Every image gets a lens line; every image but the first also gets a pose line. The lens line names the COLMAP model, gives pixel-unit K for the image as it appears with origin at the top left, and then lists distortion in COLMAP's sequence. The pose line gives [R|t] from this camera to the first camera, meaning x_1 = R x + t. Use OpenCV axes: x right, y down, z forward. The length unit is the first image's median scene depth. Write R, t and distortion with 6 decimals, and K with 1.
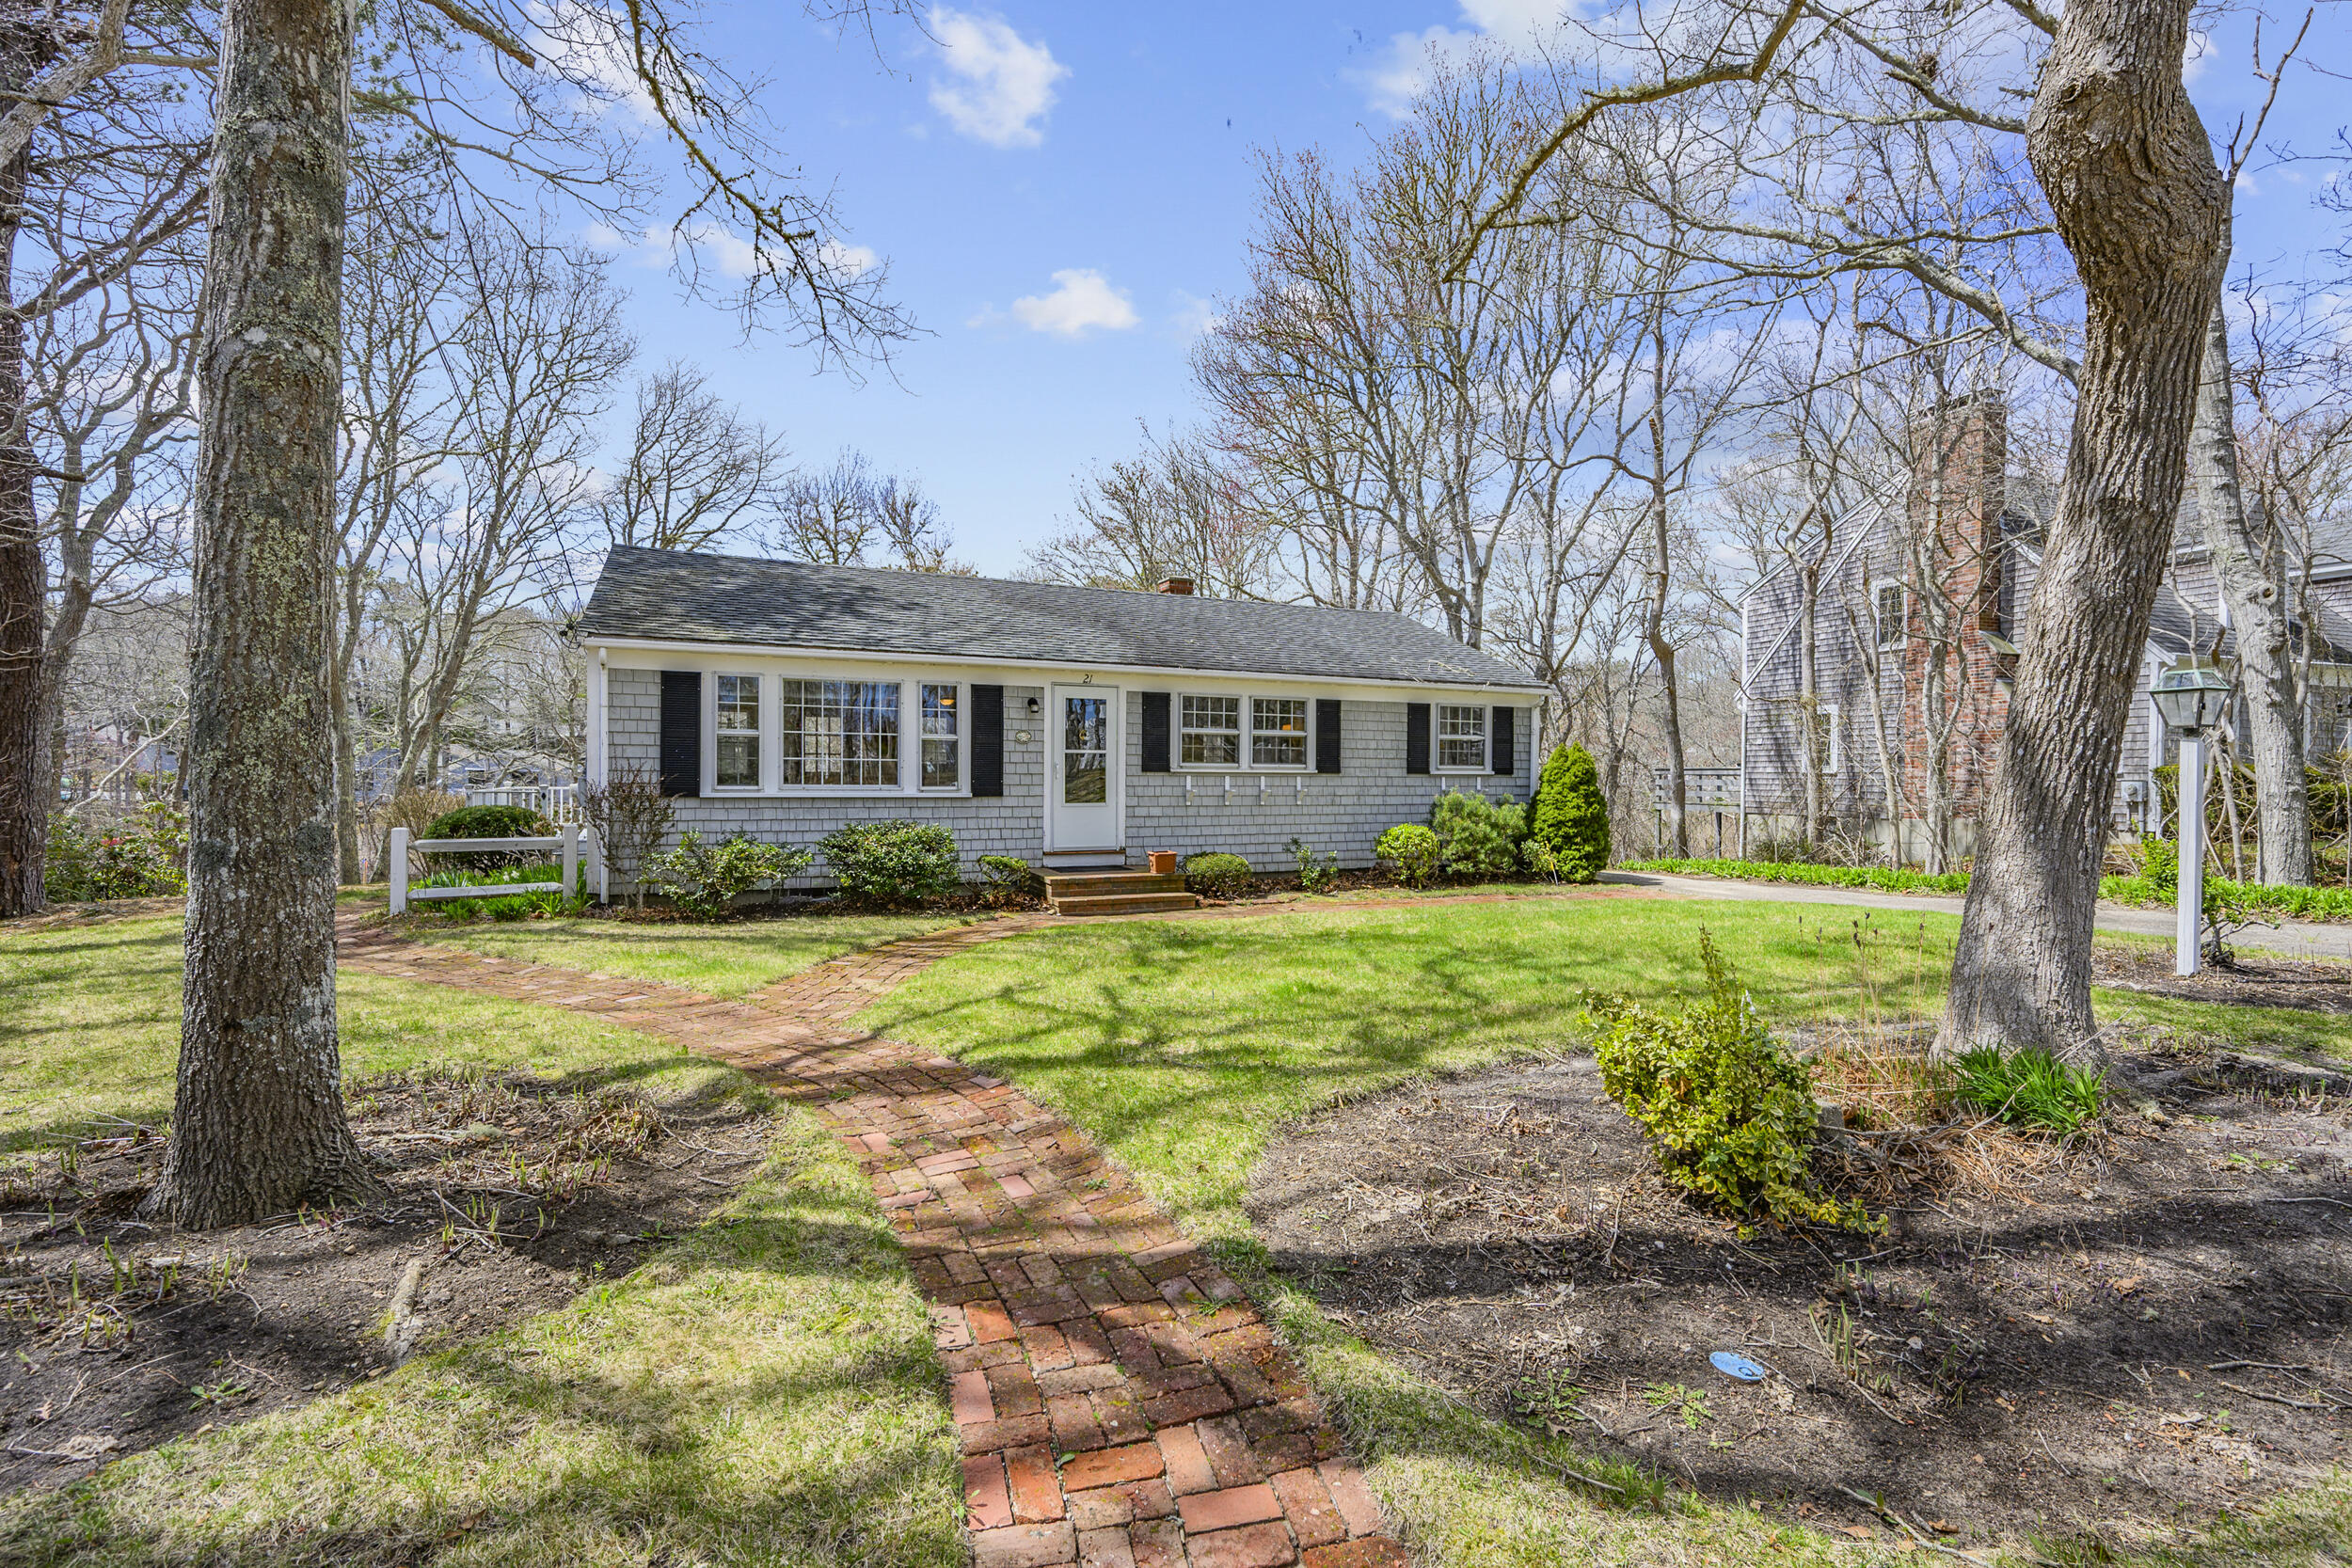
lens RADIAL K [[1049.5, 0, 1166.1], [0, 1049.5, 809.9], [0, 0, 1]] dist [0.000158, 0.000484]
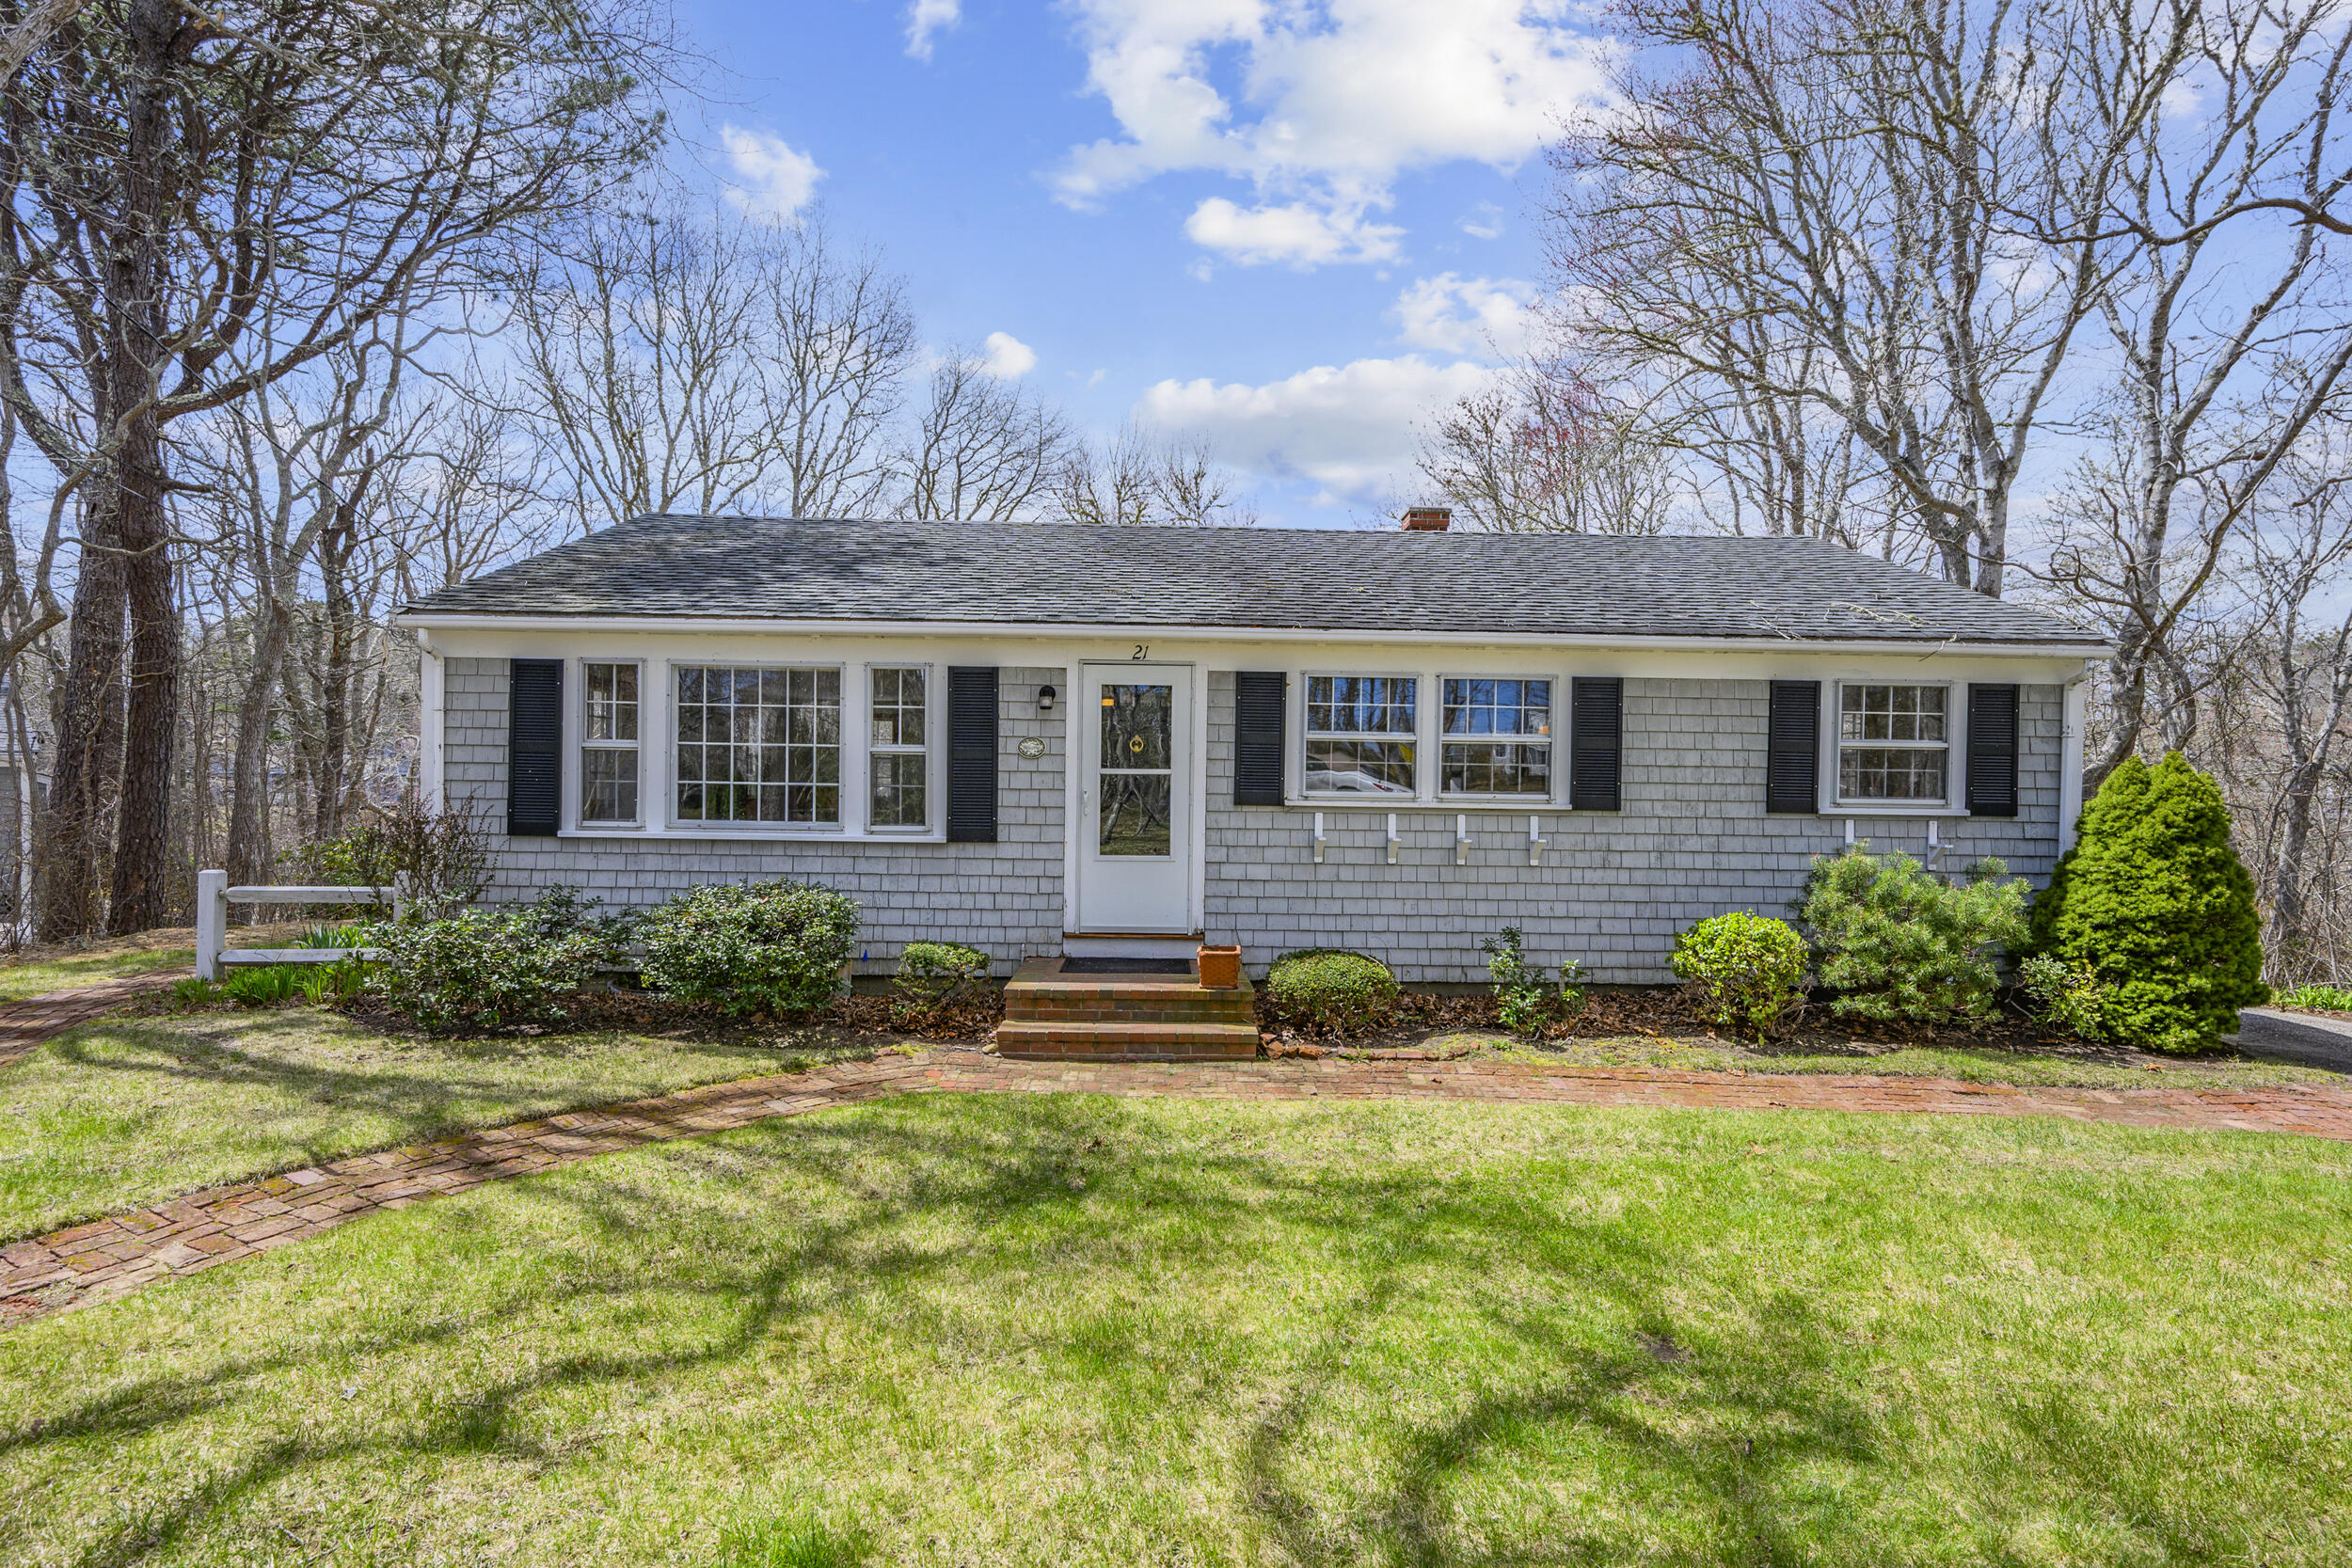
lens RADIAL K [[1089.0, 0, 1178.7], [0, 1089.0, 813.7], [0, 0, 1]] dist [0.001847, -0.000219]
pose [[0.920800, 0.017125, -0.389659, 0.180373], [-0.021106, 0.999760, -0.005937, -0.025818], [0.389463, 0.013691, 0.920940, 0.394273]]
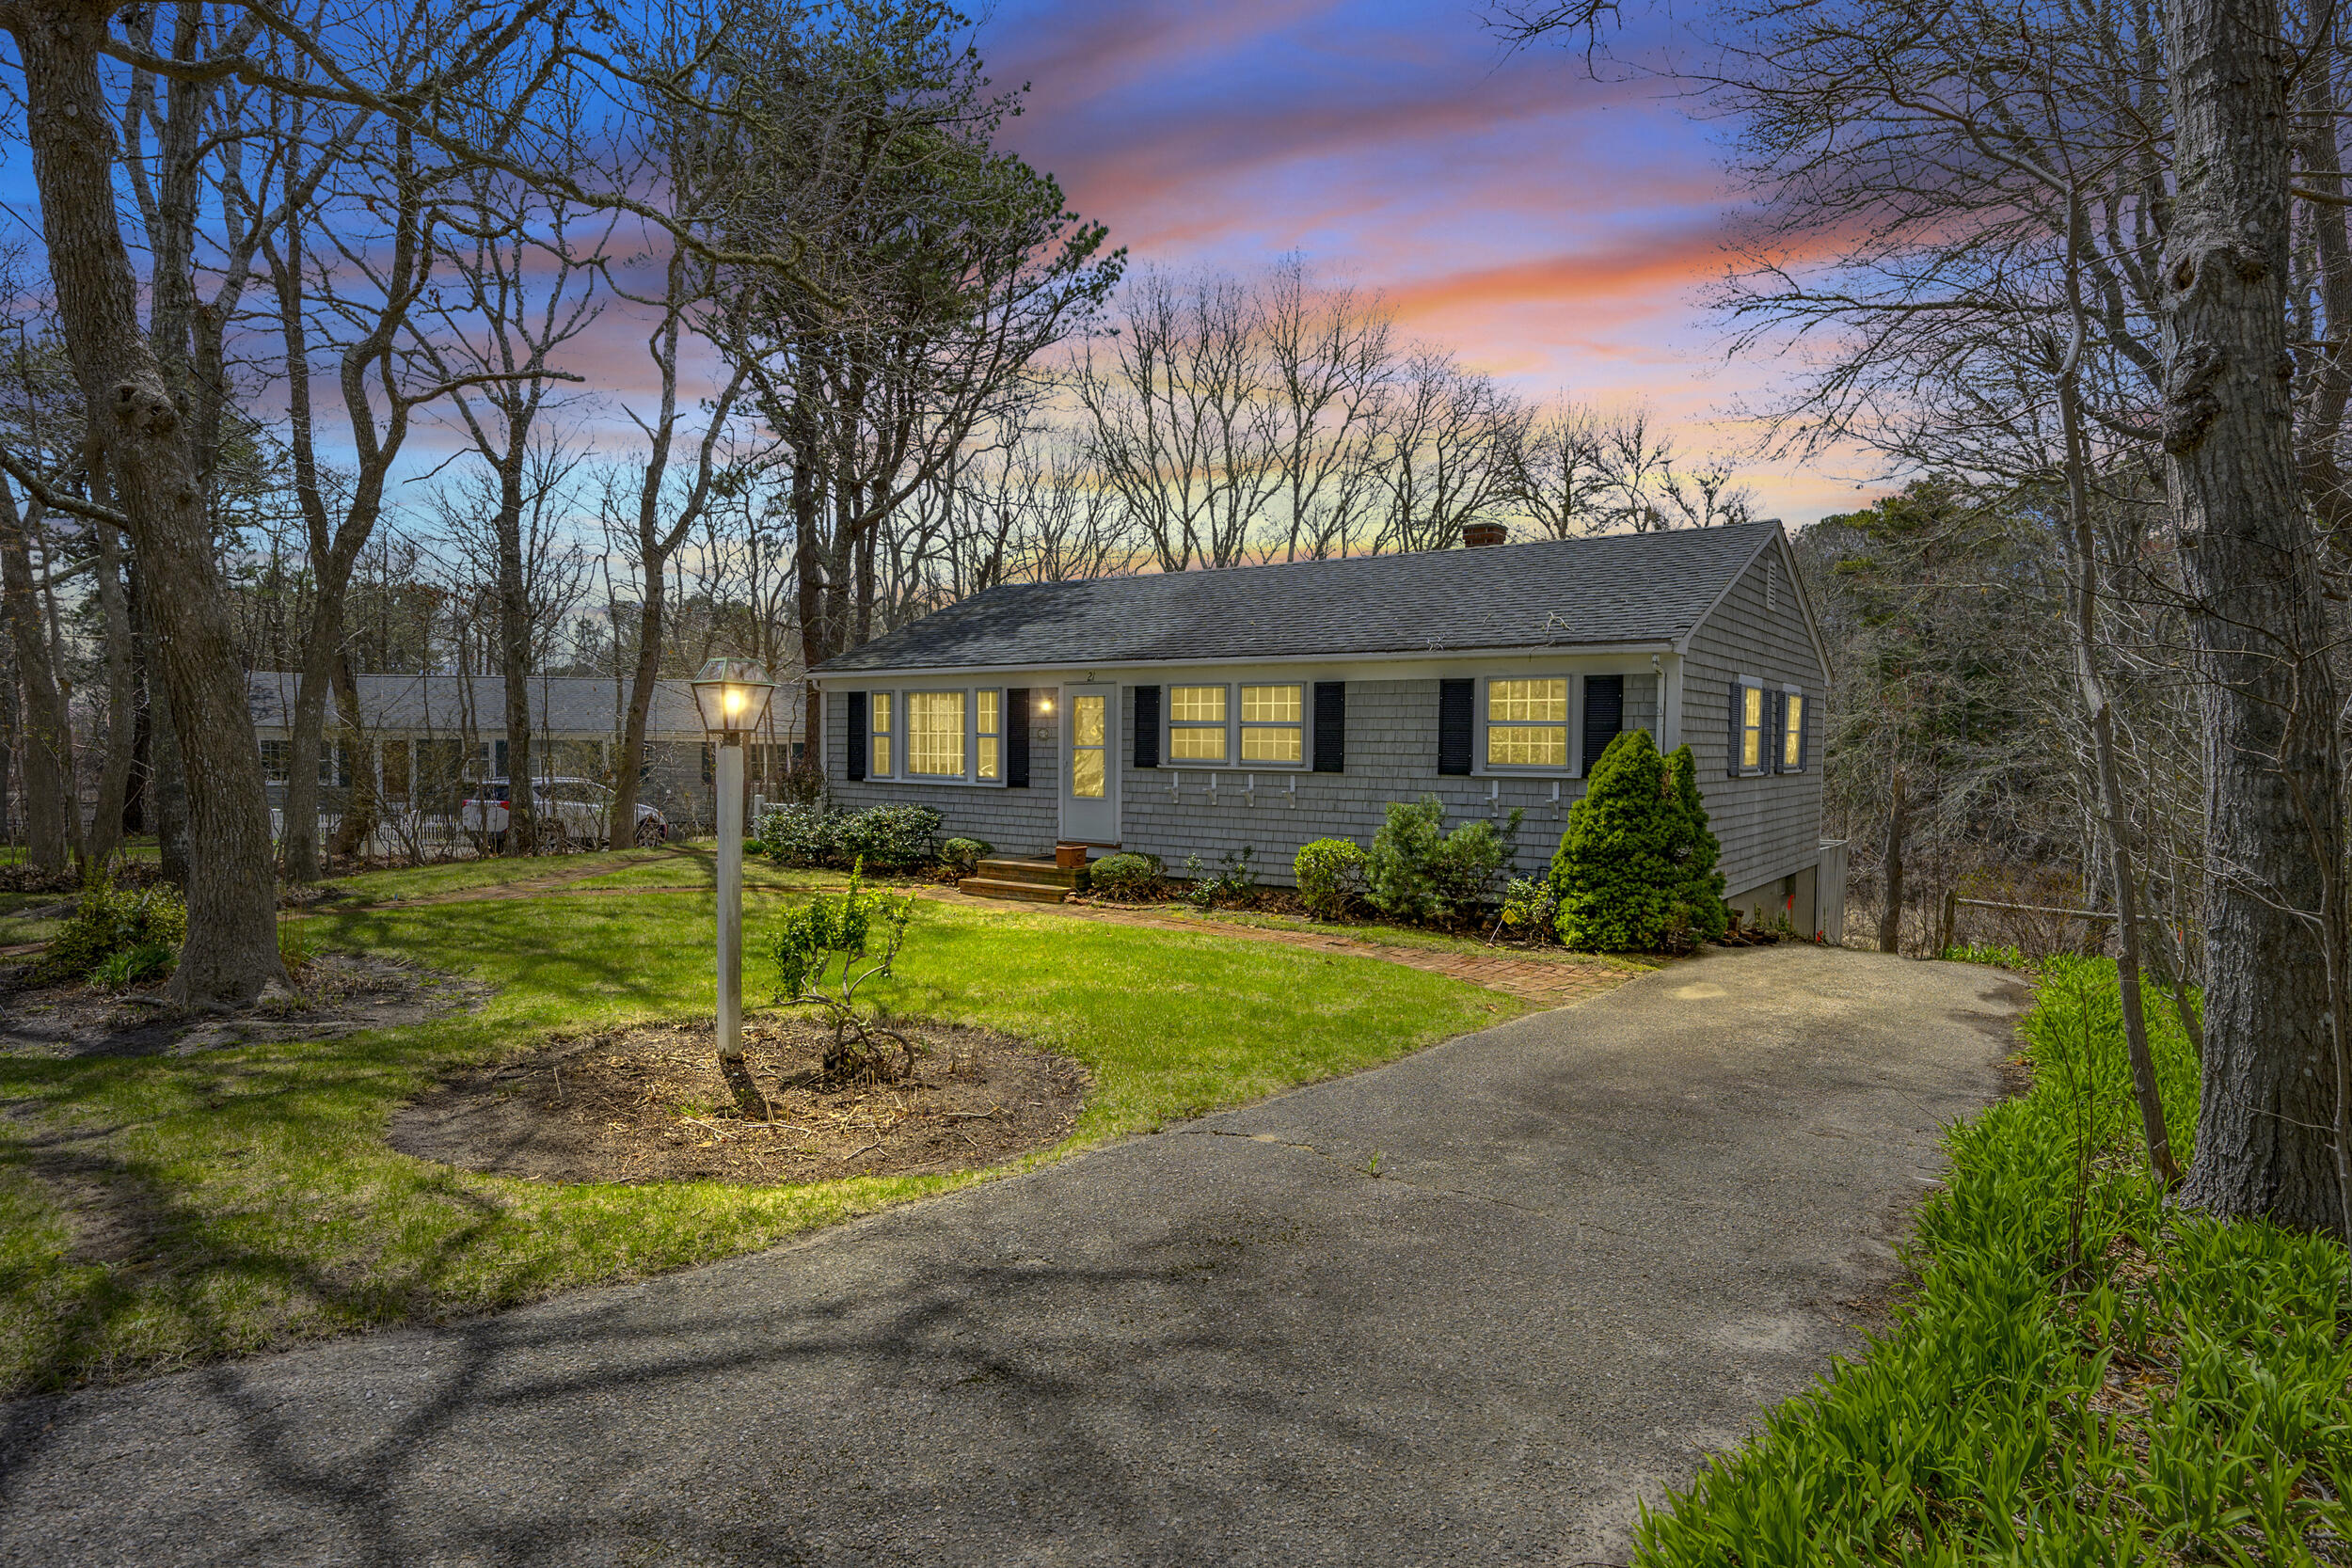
lens RADIAL K [[1323.7, 0, 1176.0], [0, 1323.7, 784.0], [0, 0, 1]] dist [-0.000387, -0.000044]
pose [[0.498092, 0.024754, -0.866771, 1.018262], [-0.035331, 0.999342, 0.008237, -0.030803], [0.866404, 0.026521, 0.498639, 0.394546]]
